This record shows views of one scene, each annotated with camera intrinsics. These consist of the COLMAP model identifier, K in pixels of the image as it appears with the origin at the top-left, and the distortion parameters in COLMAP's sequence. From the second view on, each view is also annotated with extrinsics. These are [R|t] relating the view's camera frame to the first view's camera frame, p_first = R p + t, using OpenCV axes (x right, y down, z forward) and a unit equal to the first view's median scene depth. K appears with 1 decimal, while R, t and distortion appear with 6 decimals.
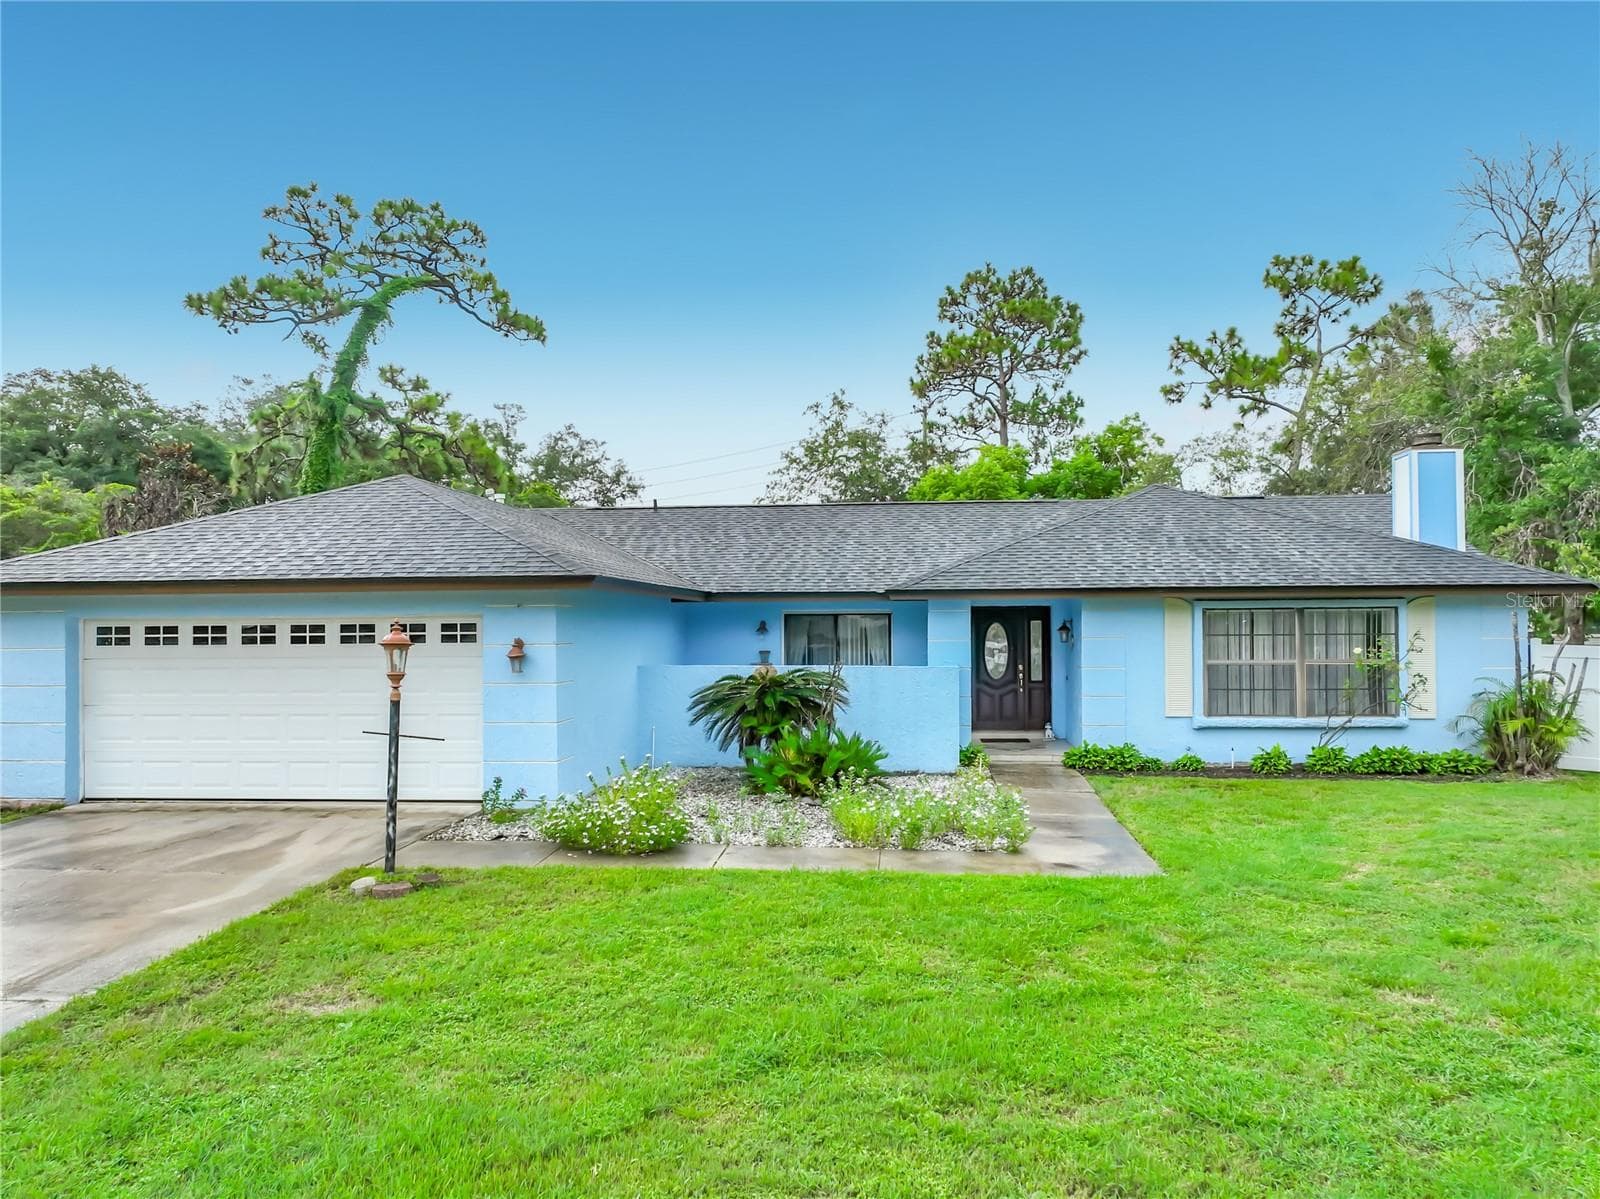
lens RADIAL K [[1350.1, 0, 795.9], [0, 1350.1, 634.2], [0, 0, 1]] dist [0.039876, -0.321999]
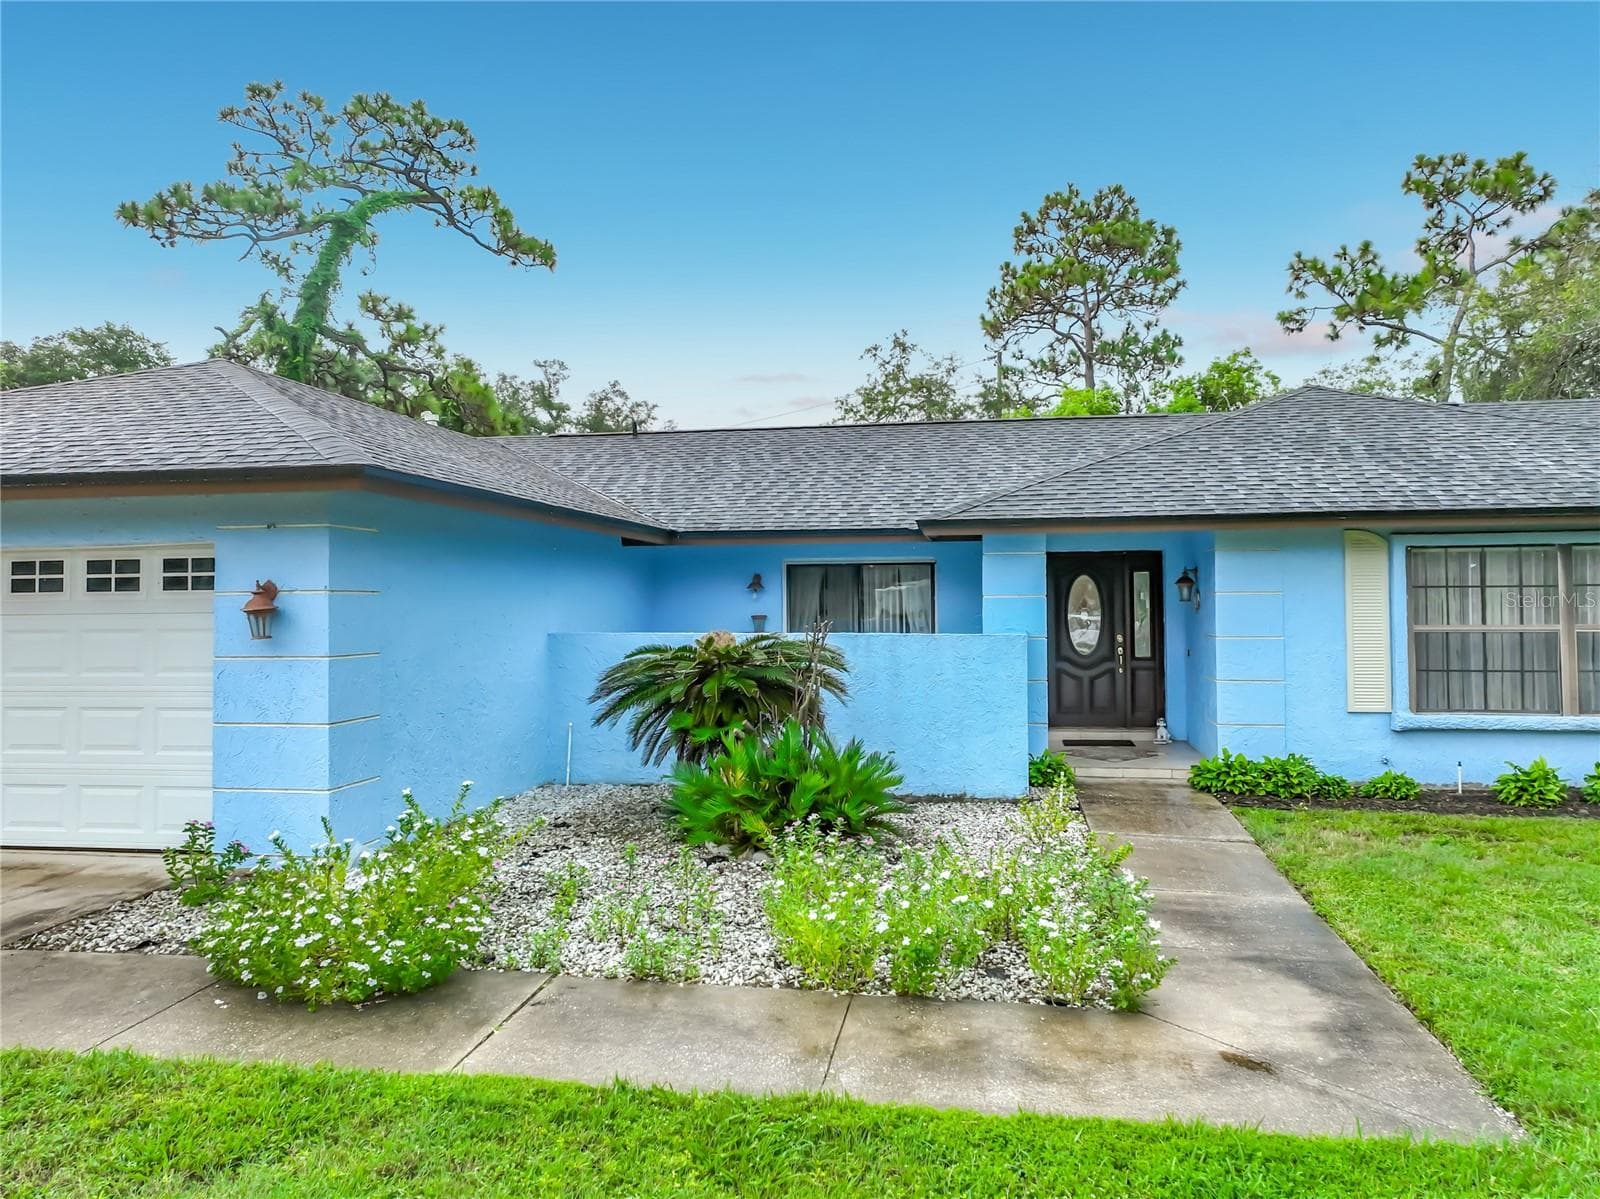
lens RADIAL K [[1138.3, 0, 811.0], [0, 1138.3, 595.1], [0, 0, 1]] dist [0.003270, 0.006457]
pose [[0.996376, -0.002572, -0.085023, 0.045590], [0.000602, 0.999731, -0.023187, 0.012750], [0.085060, 0.023051, 0.996109, 0.317992]]
